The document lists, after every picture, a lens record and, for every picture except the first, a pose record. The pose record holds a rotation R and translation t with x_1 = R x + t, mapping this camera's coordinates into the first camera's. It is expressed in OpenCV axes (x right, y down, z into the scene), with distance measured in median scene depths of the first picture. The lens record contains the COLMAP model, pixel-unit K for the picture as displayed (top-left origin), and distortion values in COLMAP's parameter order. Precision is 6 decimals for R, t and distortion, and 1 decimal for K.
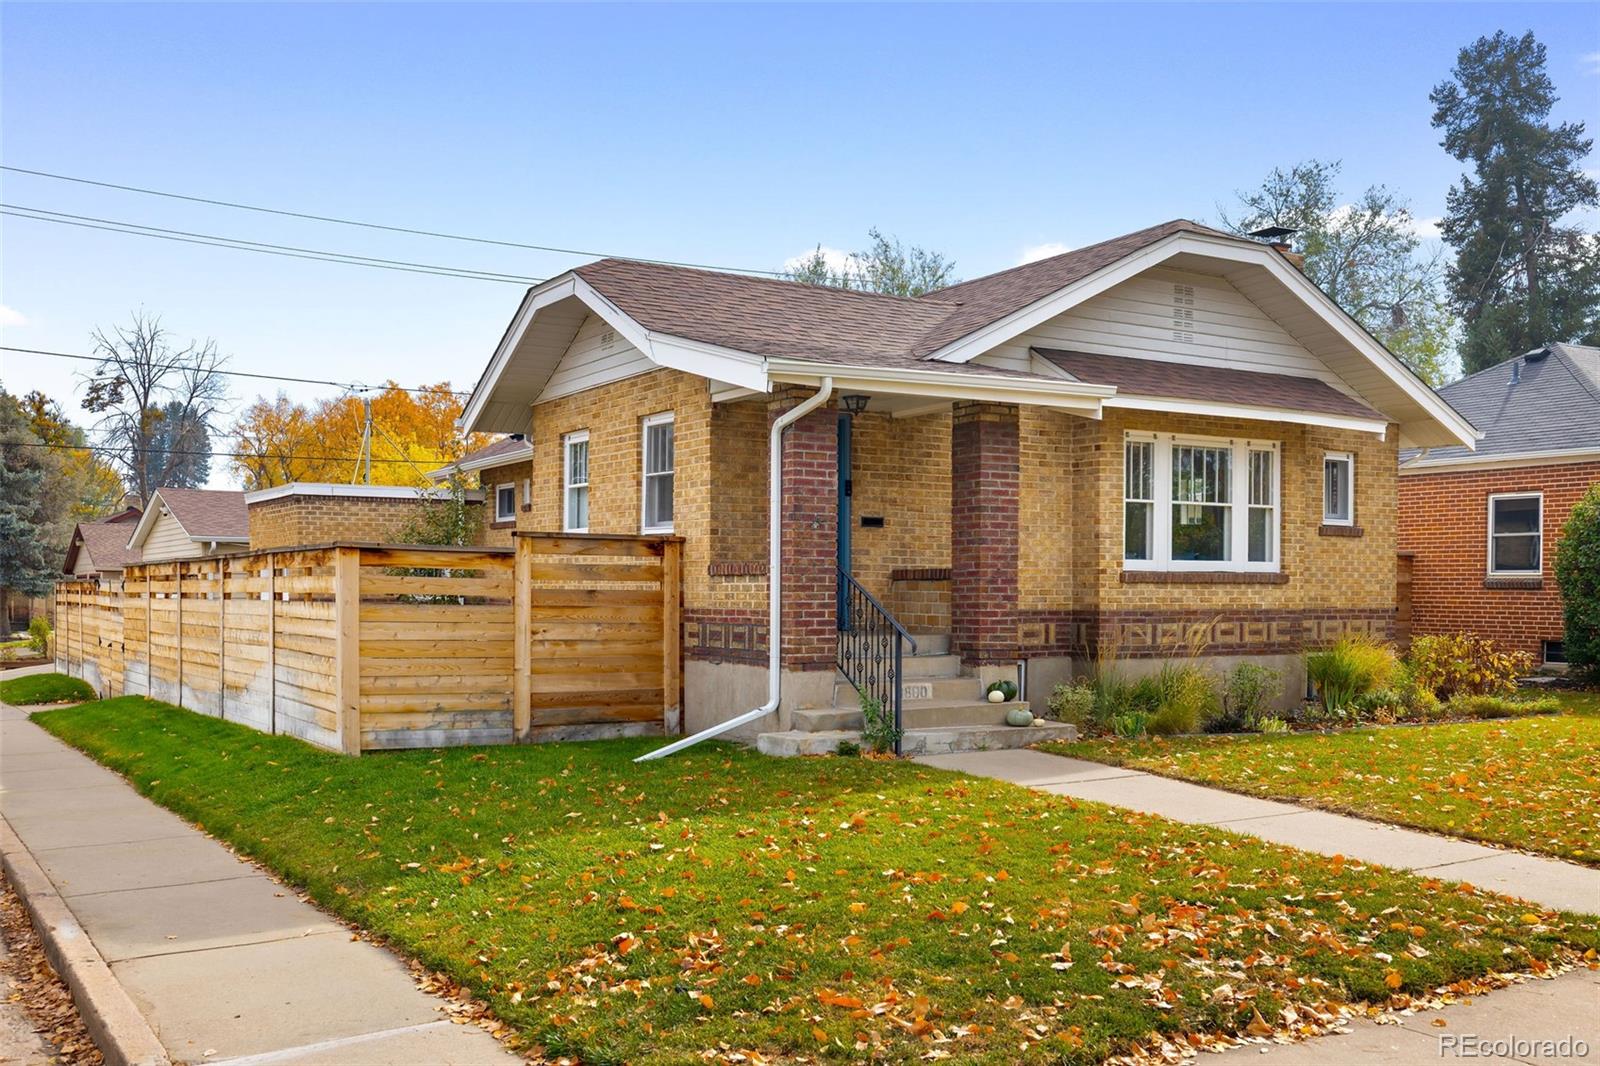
lens RADIAL K [[1495.5, 0, 800.4], [0, 1495.5, 580.5], [0, 0, 1]] dist [-0.010470, 0.000000]
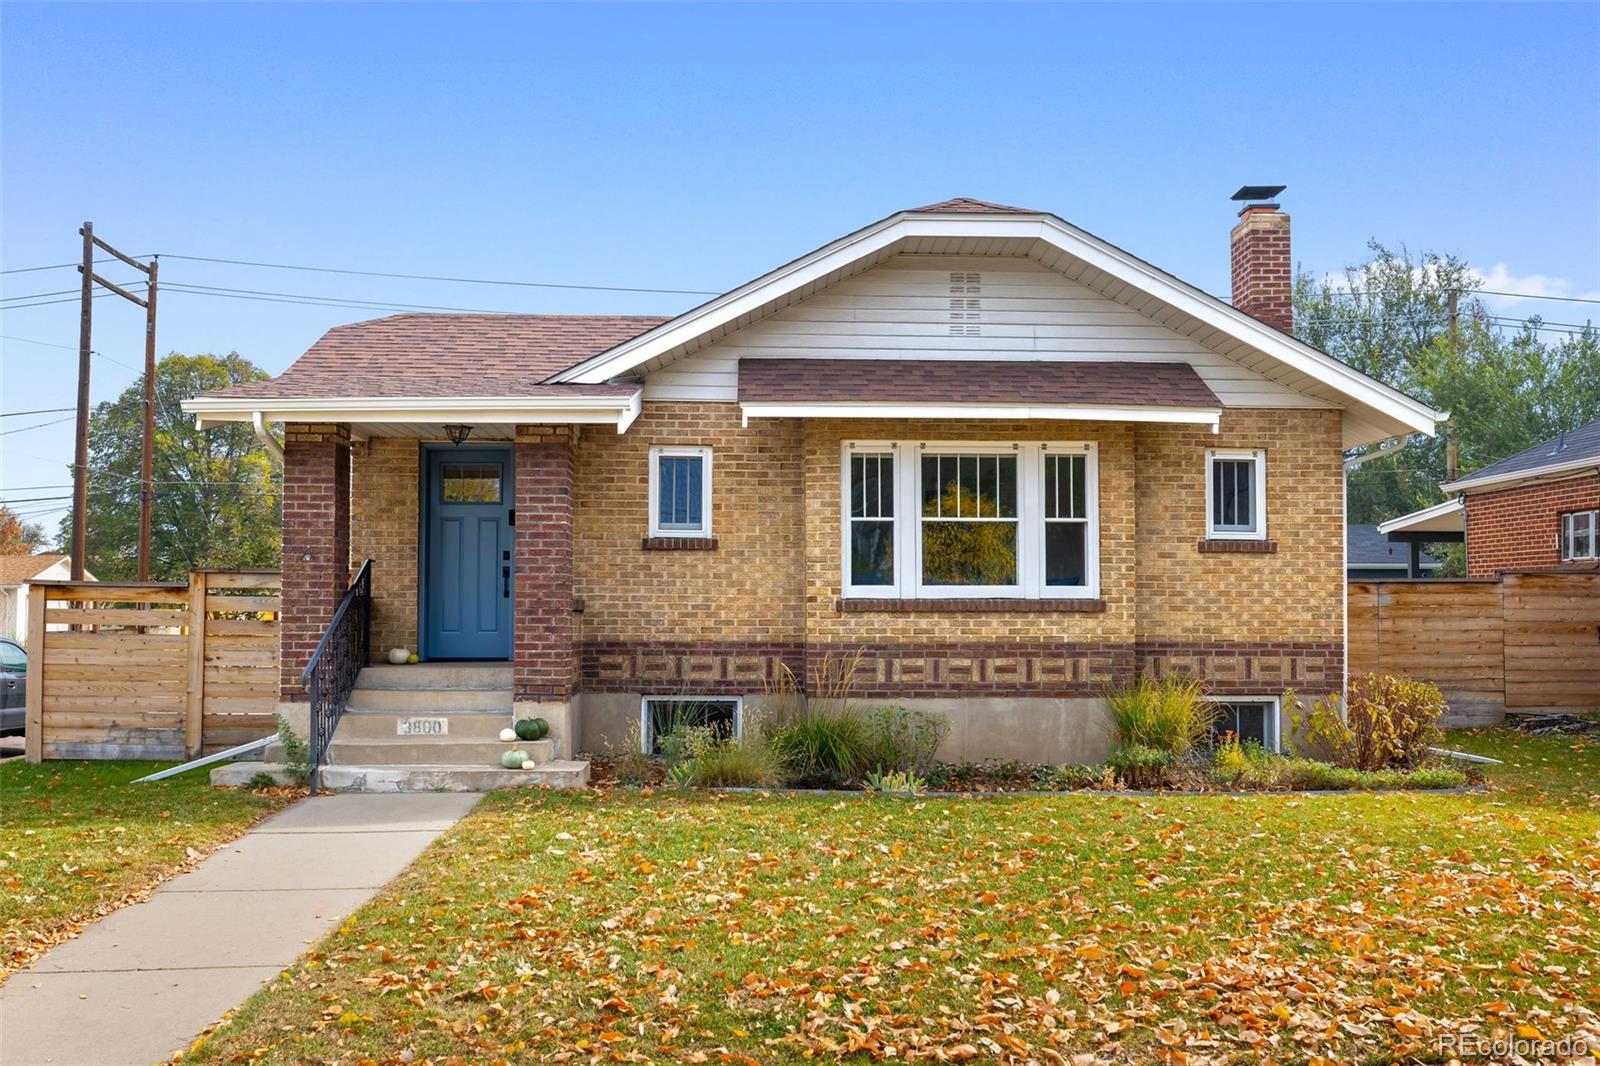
lens RADIAL K [[1358.5, 0, 800.2], [0, 1358.5, 536.2], [0, 0, 1]] dist [-0.003527, -0.000020]
pose [[0.878720, -0.028799, -0.476469, 0.579666], [0.004402, 0.998625, -0.052241, -0.001343], [0.477318, 0.043808, 0.877638, 0.275464]]
